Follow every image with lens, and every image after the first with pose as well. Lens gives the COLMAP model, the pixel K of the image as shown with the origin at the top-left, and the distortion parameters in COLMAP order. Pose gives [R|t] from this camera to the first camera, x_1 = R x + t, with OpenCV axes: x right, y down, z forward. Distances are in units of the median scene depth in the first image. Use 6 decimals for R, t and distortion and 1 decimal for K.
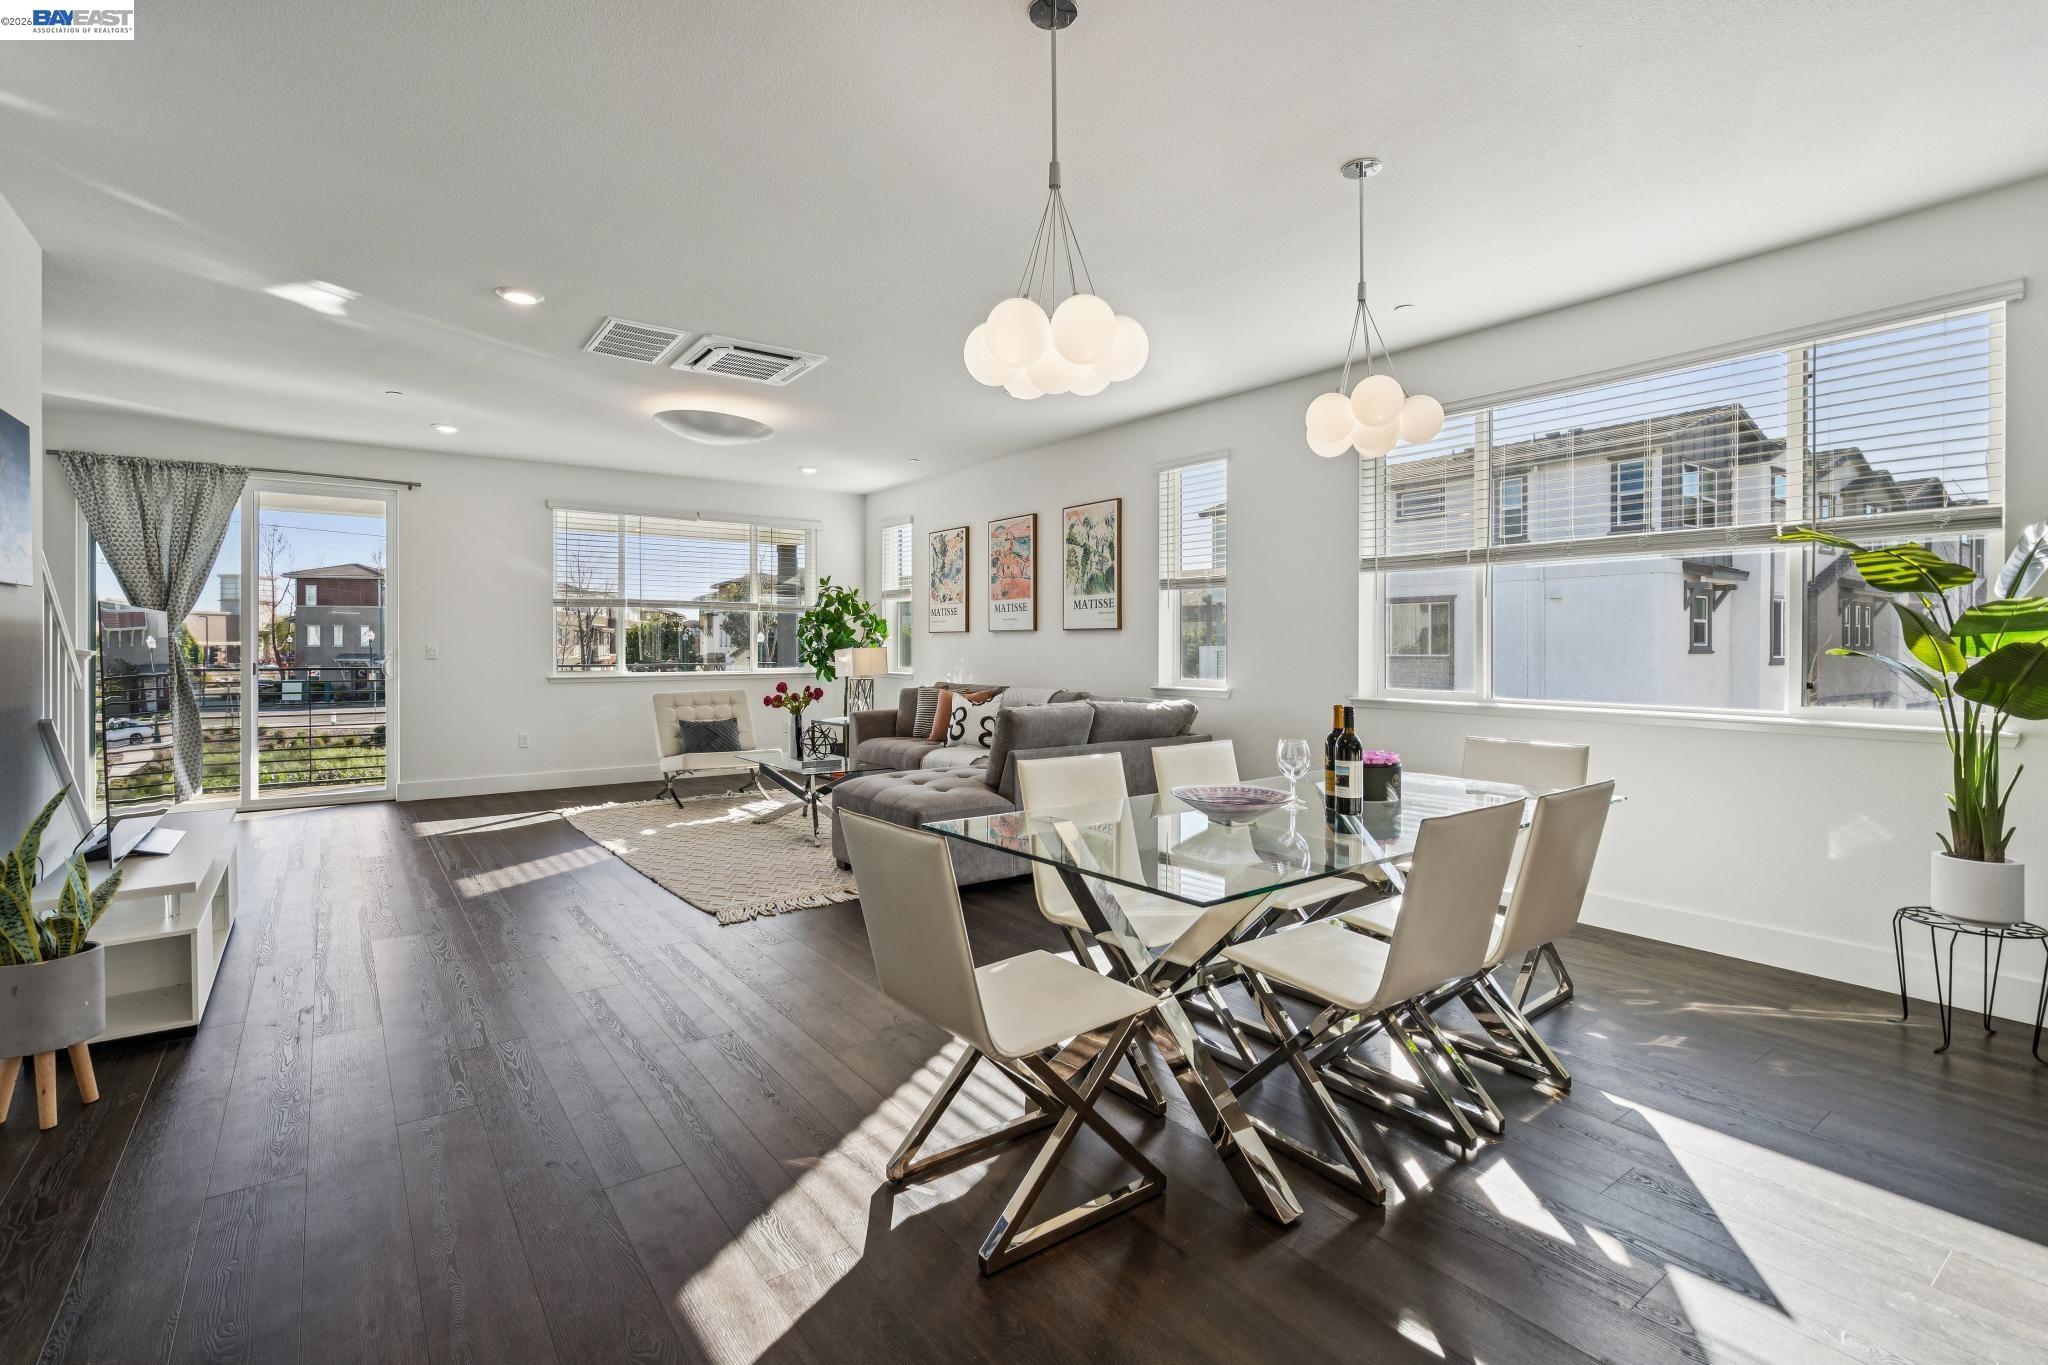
lens RADIAL K [[942.8, 0, 985.1], [0, 942.8, 649.3], [0, 0, 1]] dist [-0.002742, 0.000939]
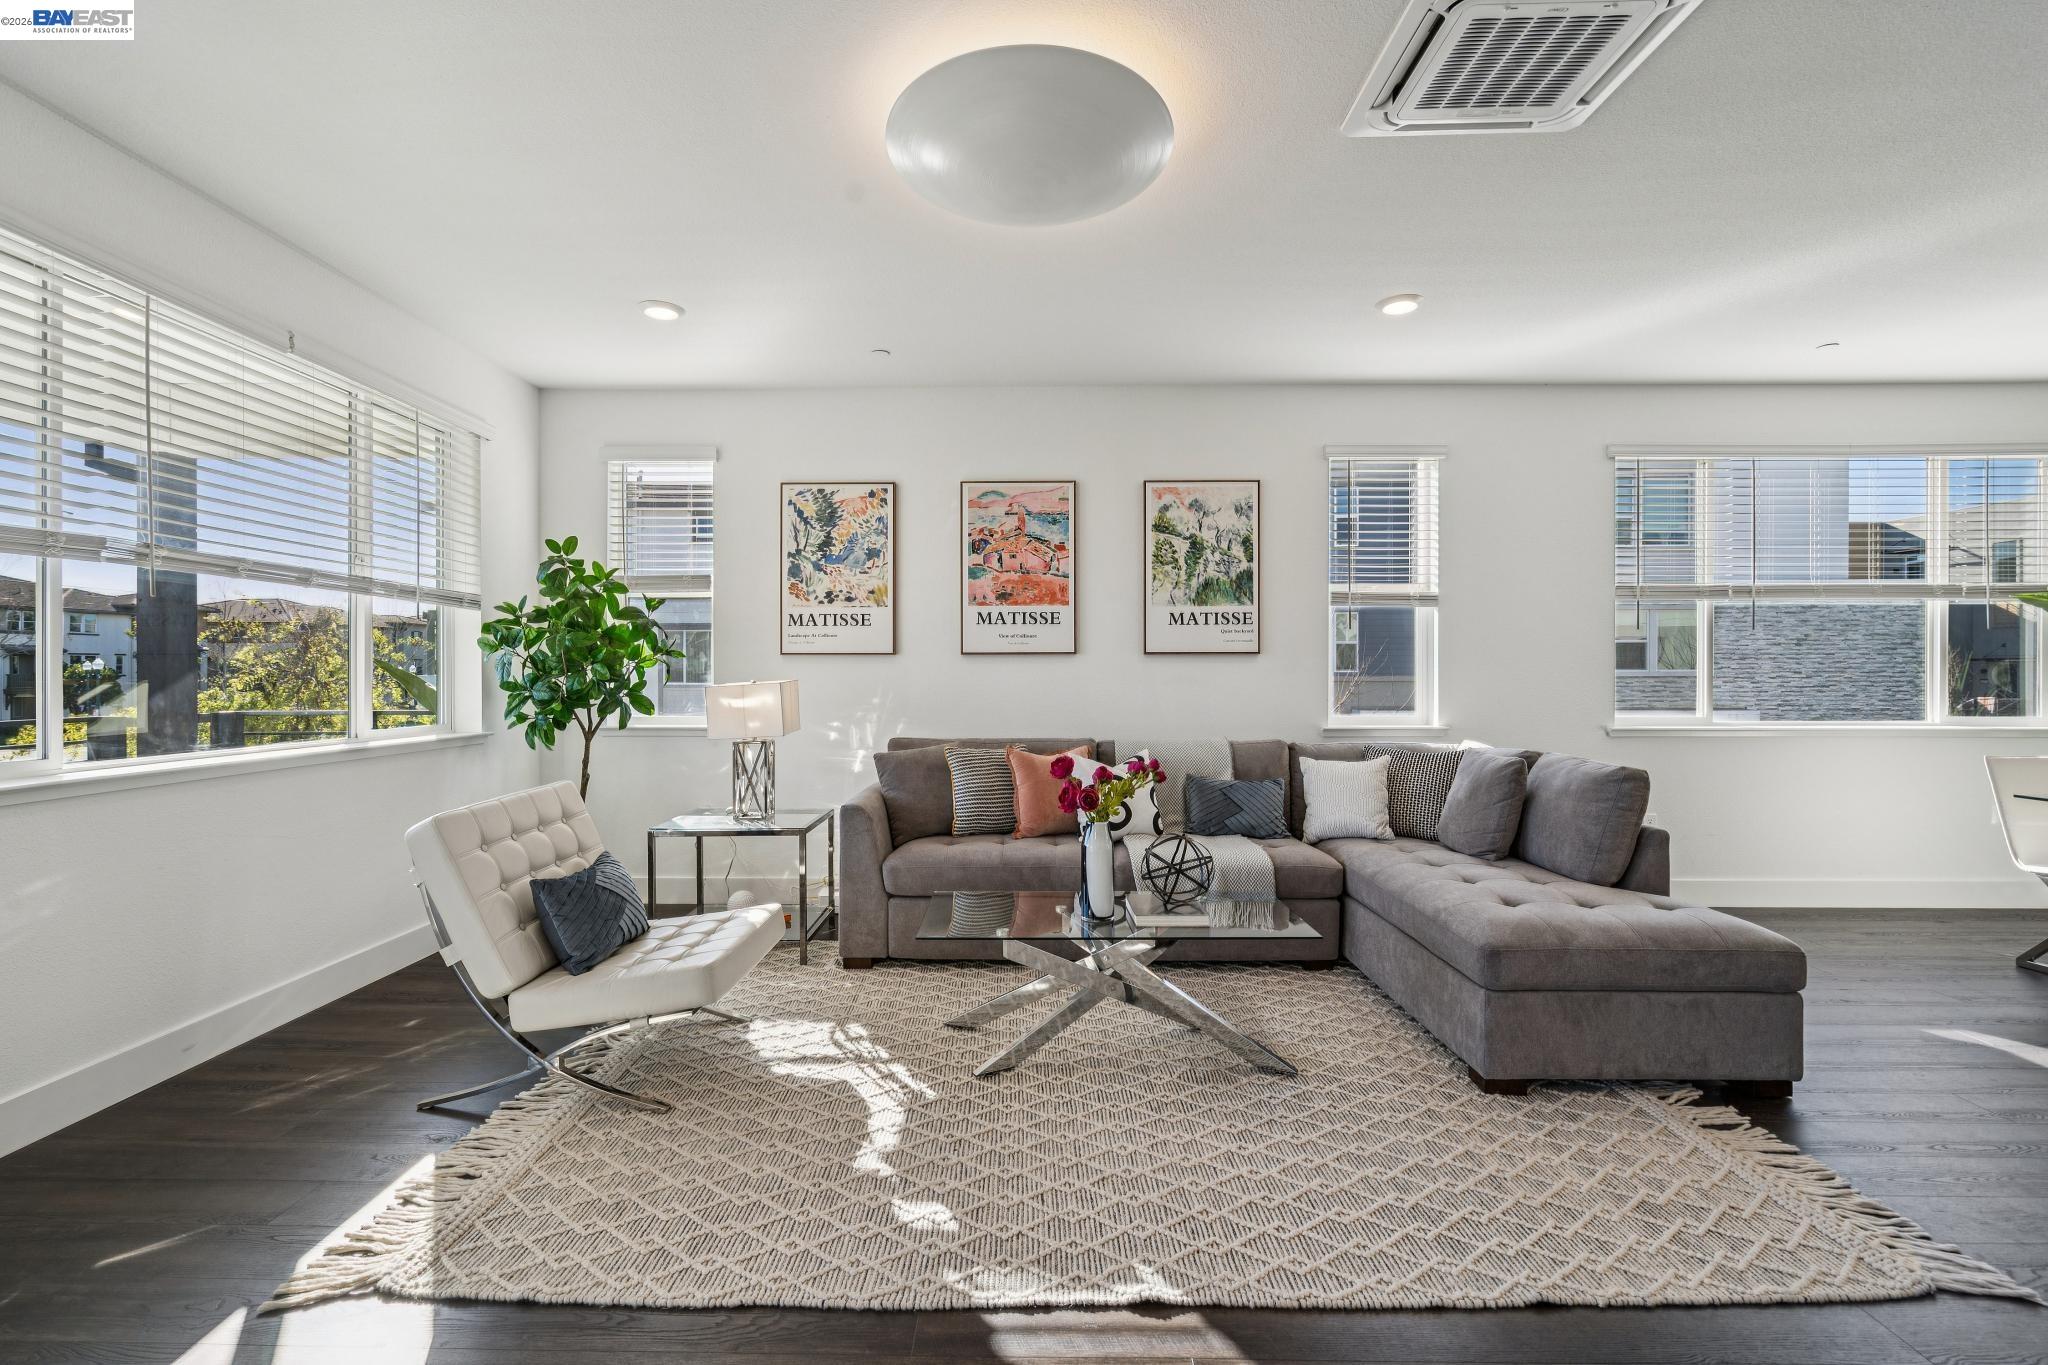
lens RADIAL K [[942.8, 0, 1019.3], [0, 942.8, 671.0], [0, 0, 1]] dist [-0.002742, 0.000939]
pose [[0.585145, -0.000265, 0.810928, -0.479371], [0.005592, 0.999977, -0.003708, -0.004559], [-0.810909, 0.006704, 0.585134, 0.585317]]
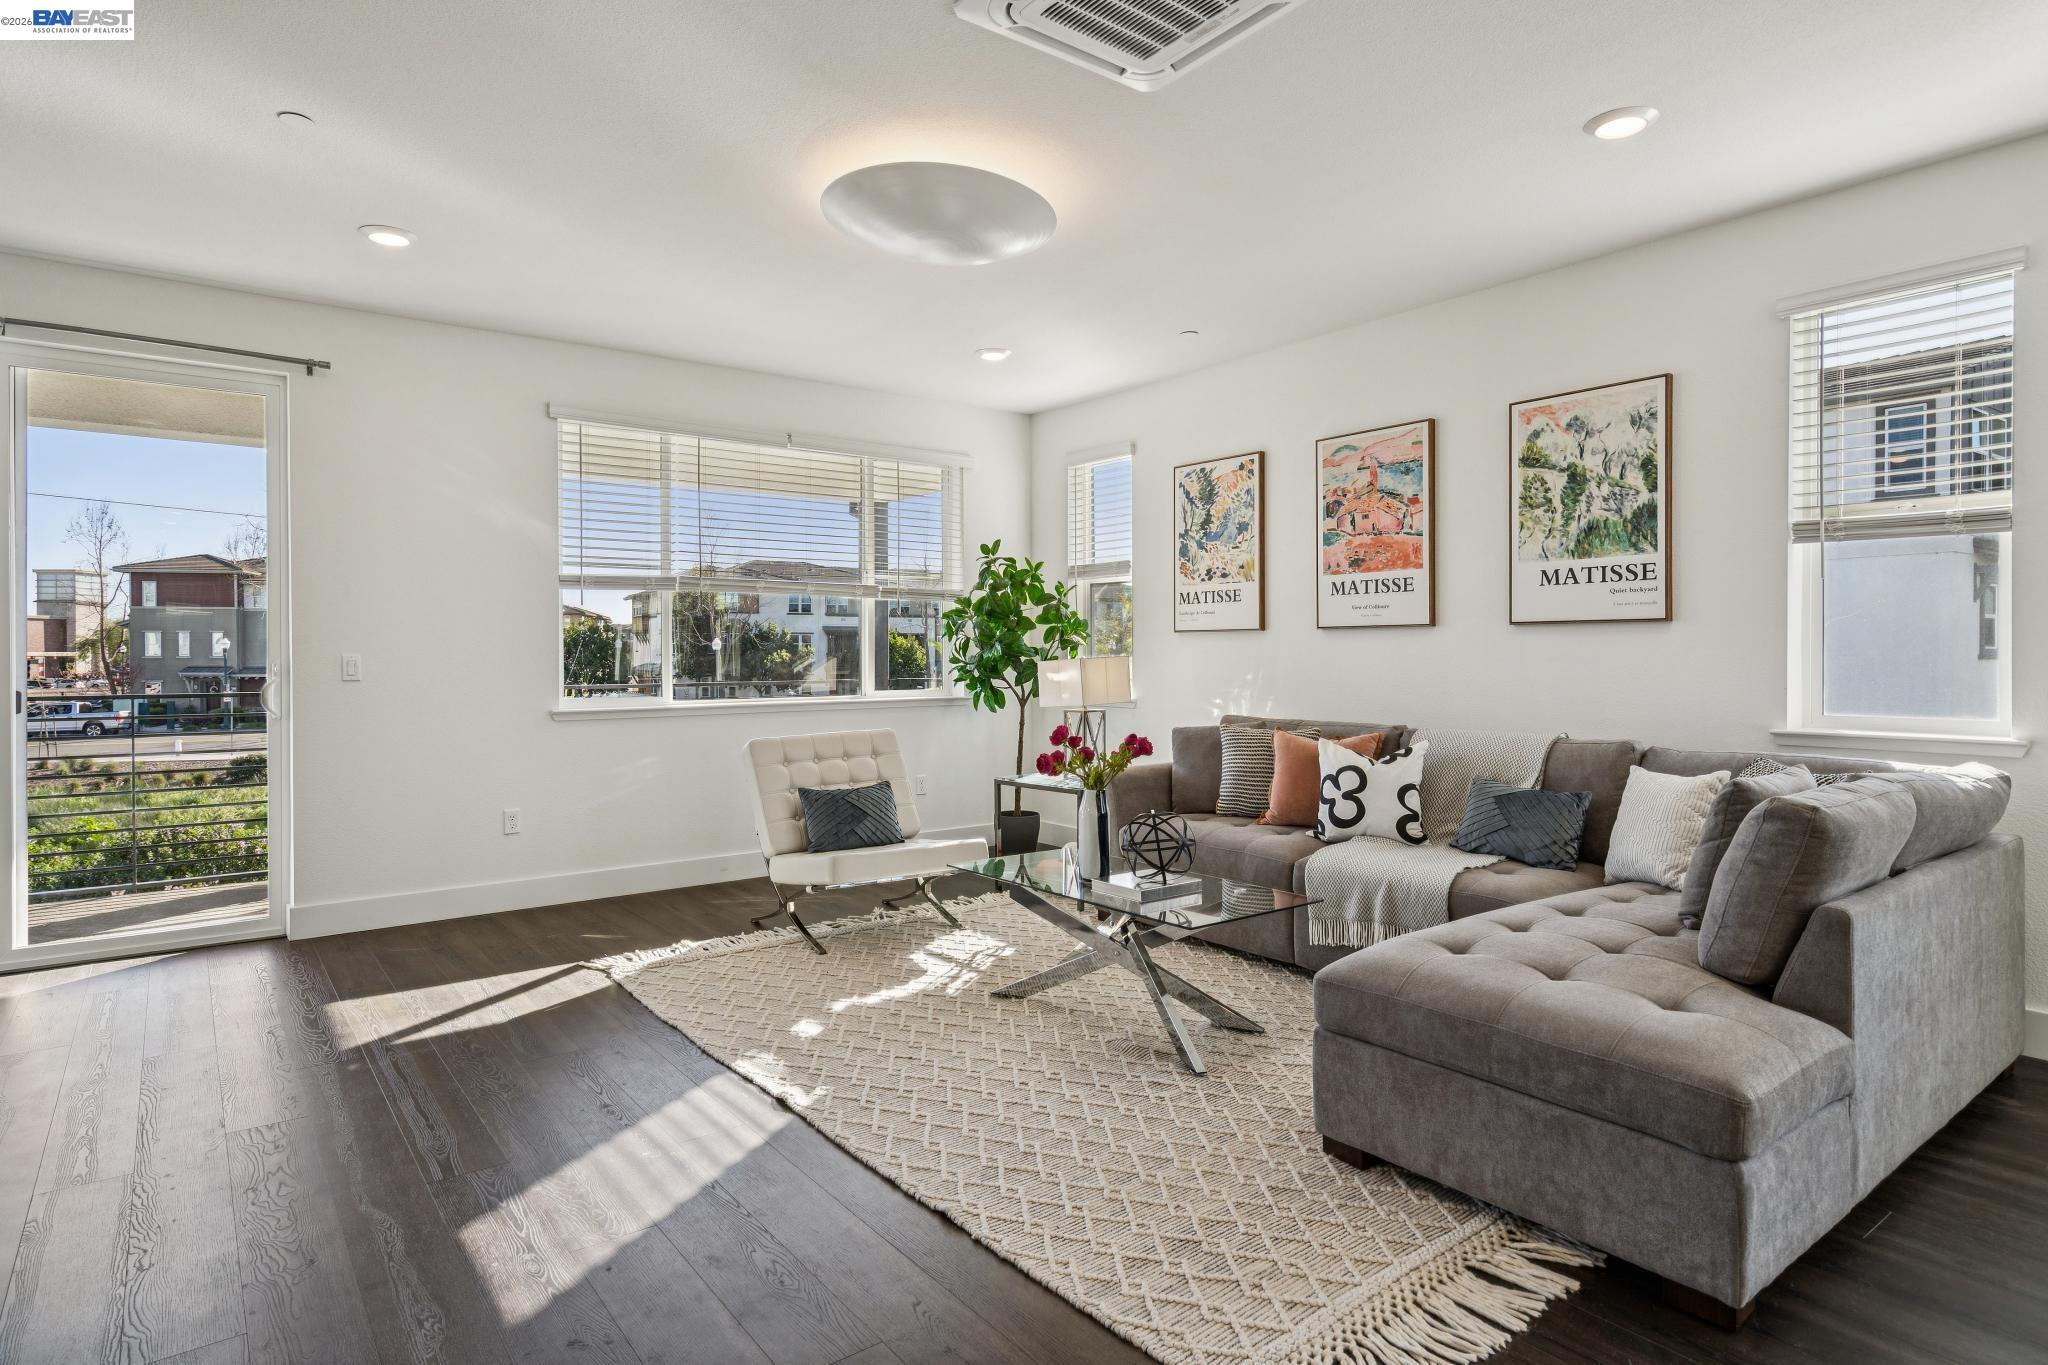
lens RADIAL K [[1111.2, 0, 991.0], [0, 1111.2, 659.9], [0, 0, 1]] dist [0.005774, 0.001204]
pose [[0.999686, -0.006281, 0.024238, -0.210418], [0.006182, 0.999972, 0.004179, -0.003291], [-0.024264, -0.004028, 0.999697, 0.311412]]
